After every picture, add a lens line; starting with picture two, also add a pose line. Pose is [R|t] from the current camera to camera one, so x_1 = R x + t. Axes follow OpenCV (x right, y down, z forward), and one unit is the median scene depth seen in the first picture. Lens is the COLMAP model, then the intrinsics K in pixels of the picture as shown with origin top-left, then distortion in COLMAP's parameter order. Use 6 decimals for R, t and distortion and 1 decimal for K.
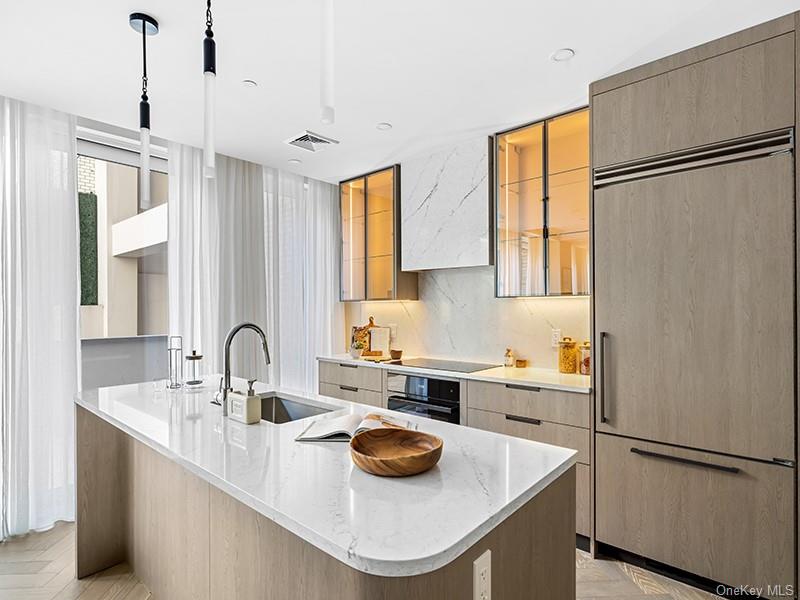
lens RADIAL K [[417.7, 0, 396.6], [0, 417.7, 310.2], [0, 0, 1]] dist [0.000214, 0.000517]
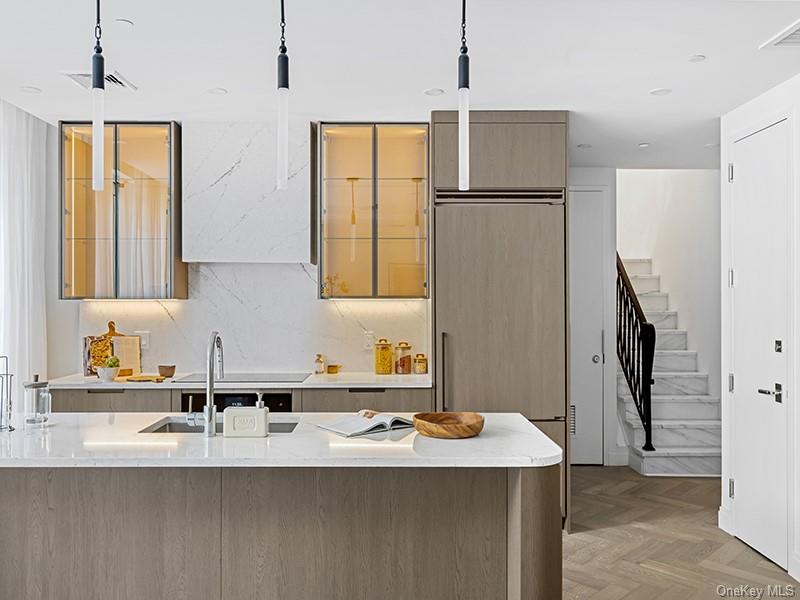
lens RADIAL K [[613.1, 0, 400.0], [0, 613.1, 300.0], [0, 0, 1]] dist [-0.007280, -0.002462]
pose [[0.753514, 0.005689, 0.657408, -0.523885], [-0.000041, 0.999963, -0.008607, -0.016070], [-0.657432, 0.006459, 0.753486, -0.138694]]
